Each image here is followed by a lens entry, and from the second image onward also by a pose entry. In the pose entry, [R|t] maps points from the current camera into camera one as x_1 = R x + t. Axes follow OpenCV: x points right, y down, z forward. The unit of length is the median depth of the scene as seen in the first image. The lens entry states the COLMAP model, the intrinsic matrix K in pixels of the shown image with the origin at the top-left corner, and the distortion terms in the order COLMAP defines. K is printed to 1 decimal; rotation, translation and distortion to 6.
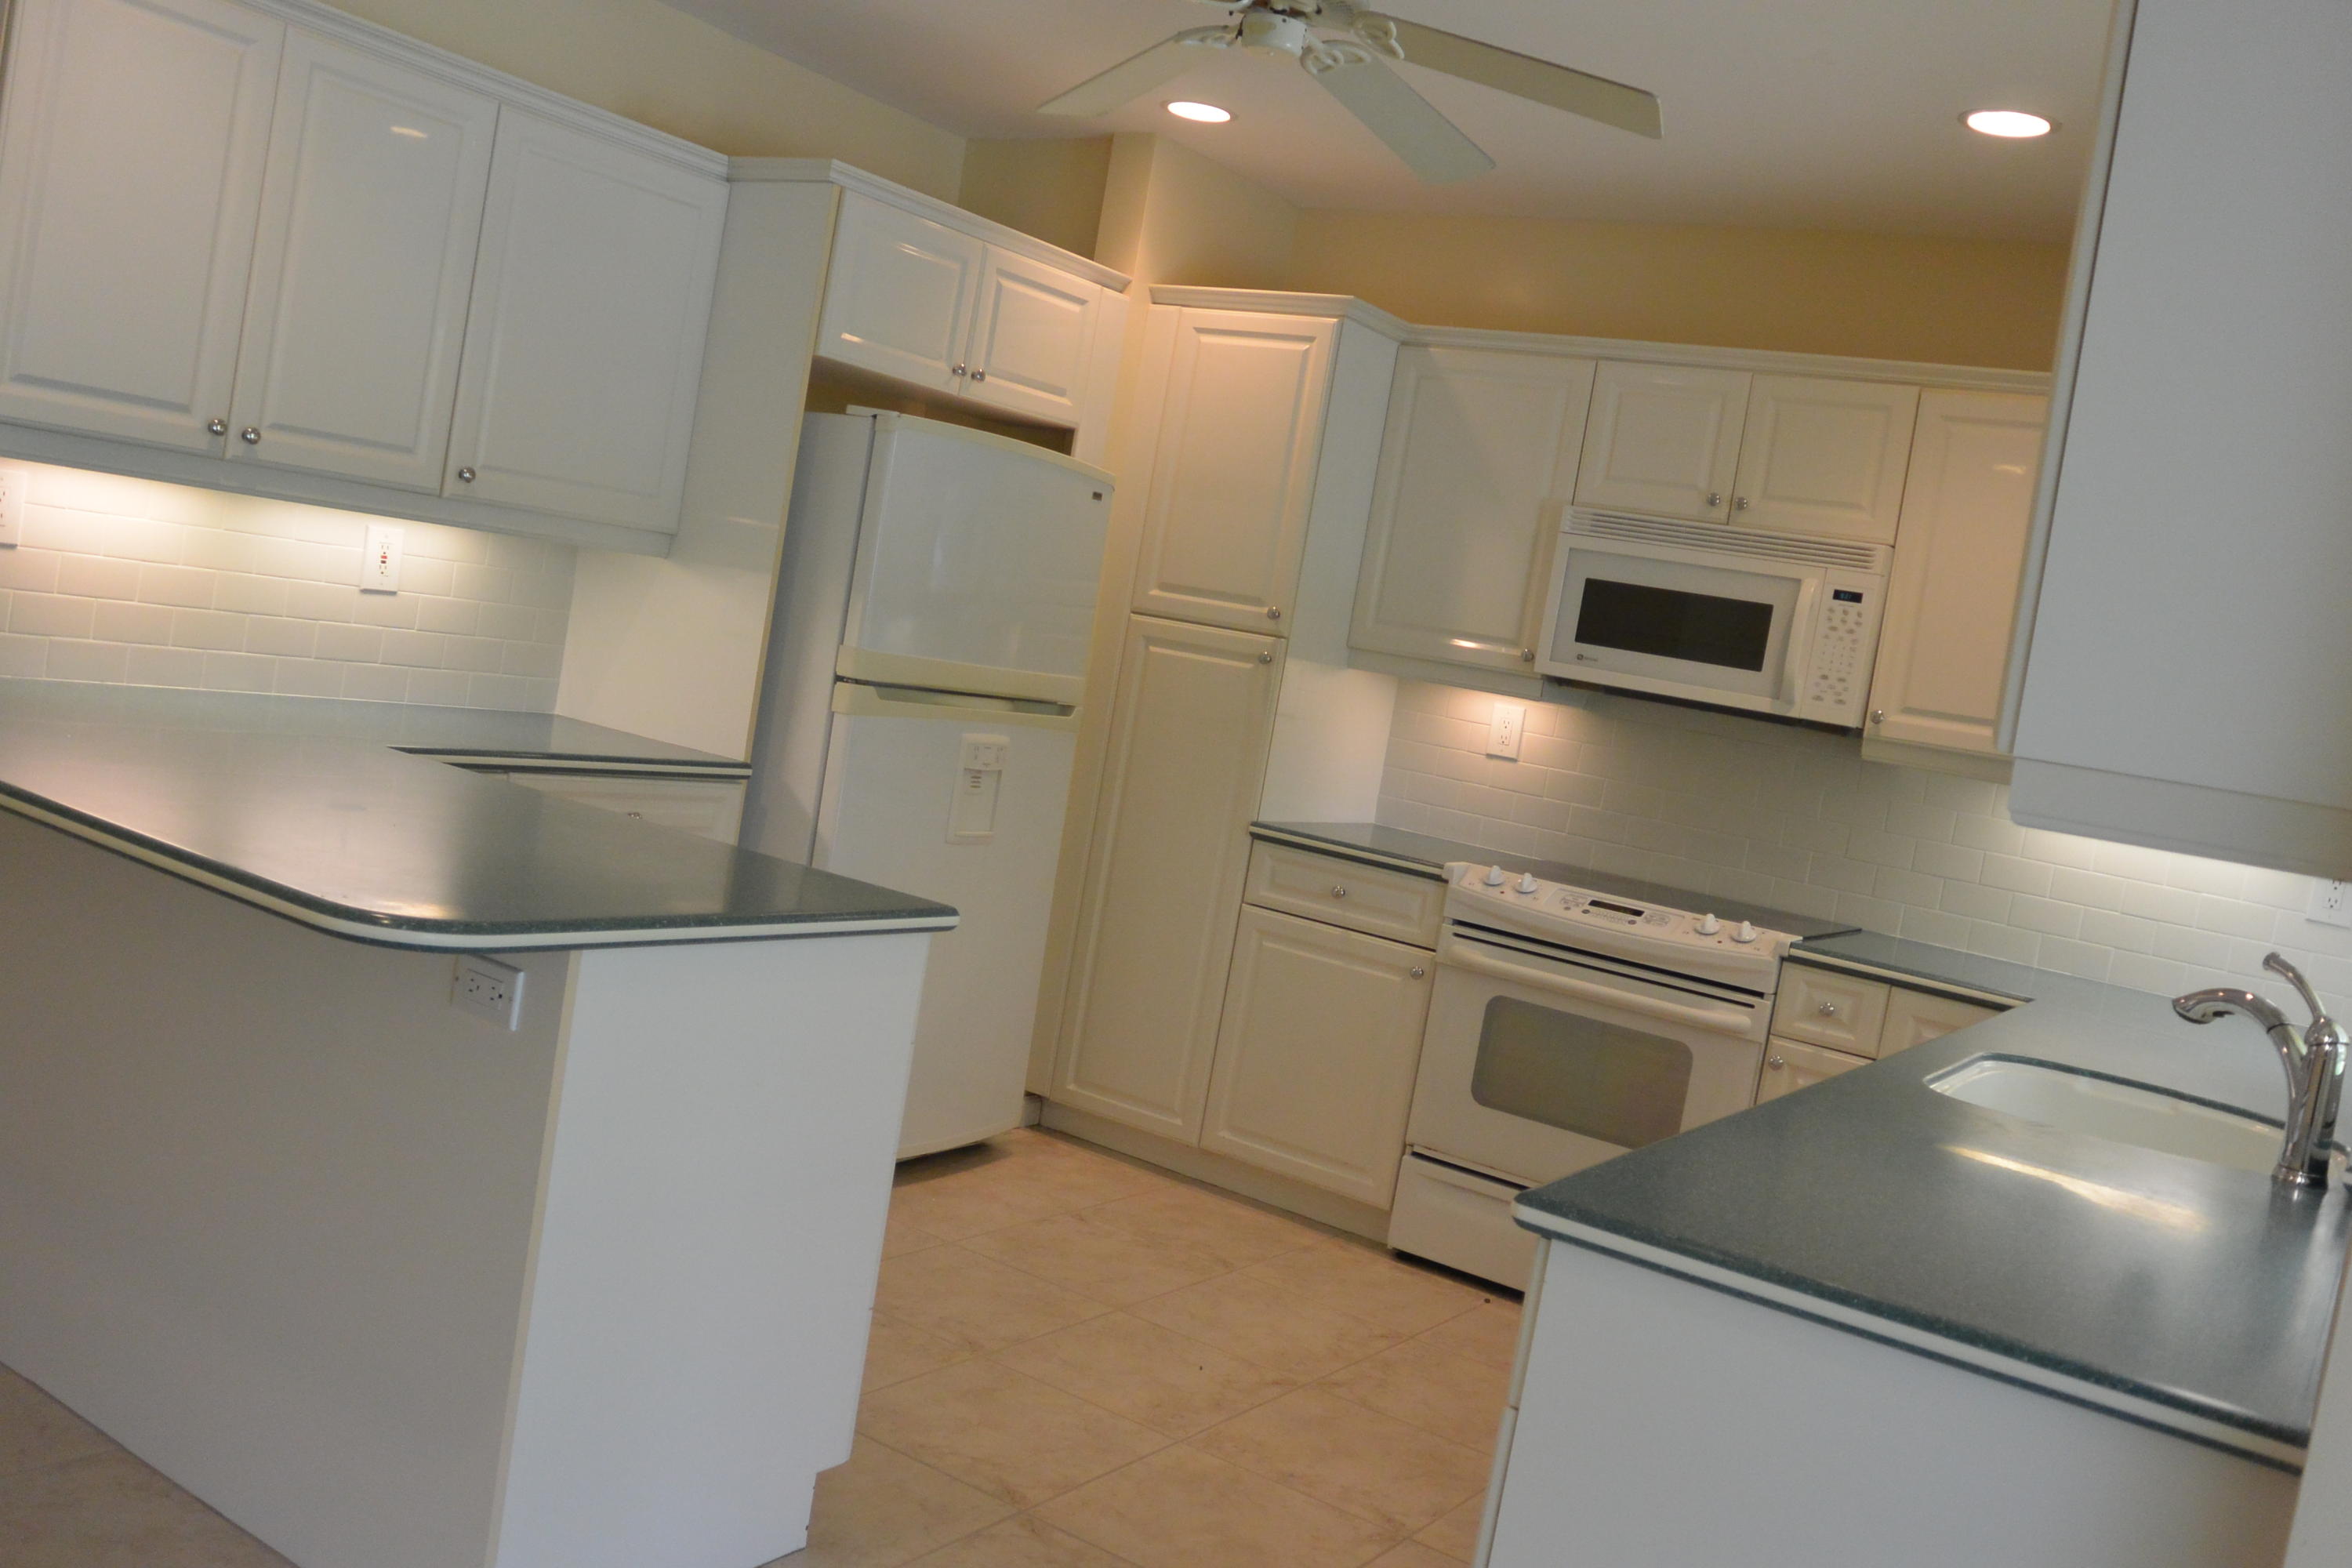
lens RADIAL K [[2140.2, 0, 1176.0], [0, 2140.2, 784.0], [0, 0, 1]] dist [-0.061947, -0.000322]
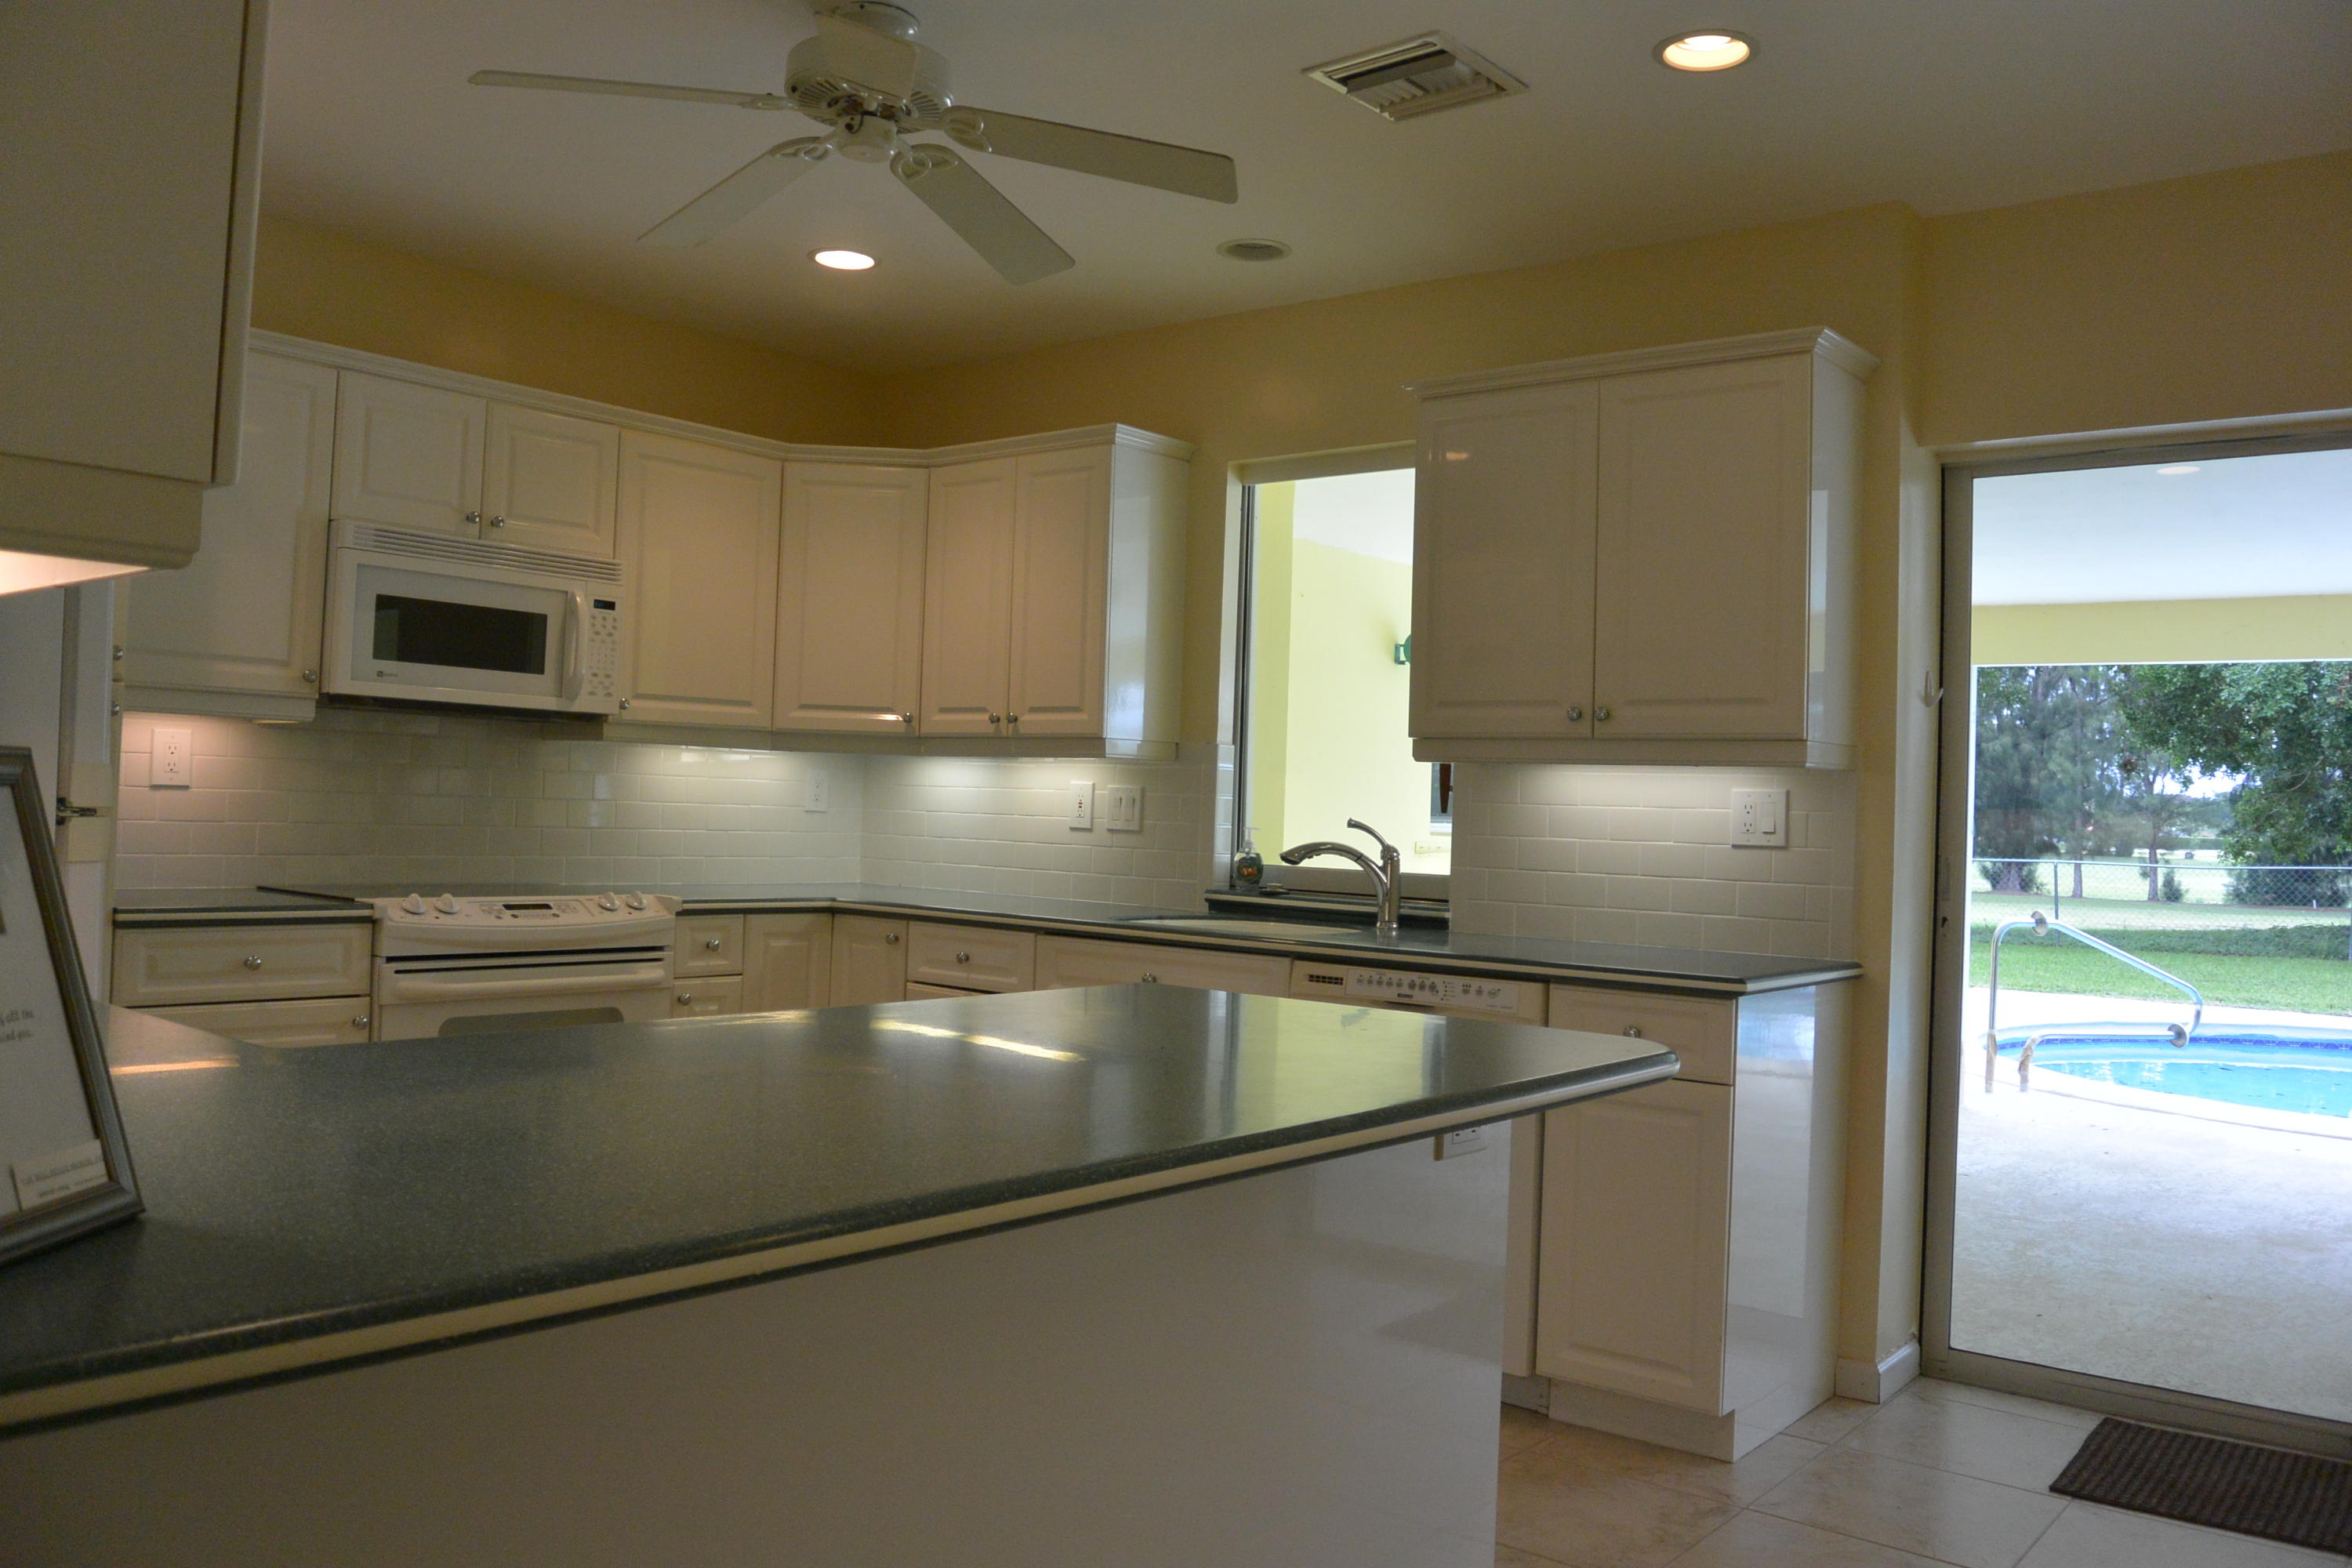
lens RADIAL K [[1823.3, 0, 1176.0], [0, 1823.3, 784.0], [0, 0, 1]] dist [-0.003520, -0.001512]
pose [[0.127198, -0.150582, 0.980380, -0.638285], [0.060786, 0.987735, 0.143825, -0.114289], [-0.990013, 0.041299, 0.134791, 0.545056]]
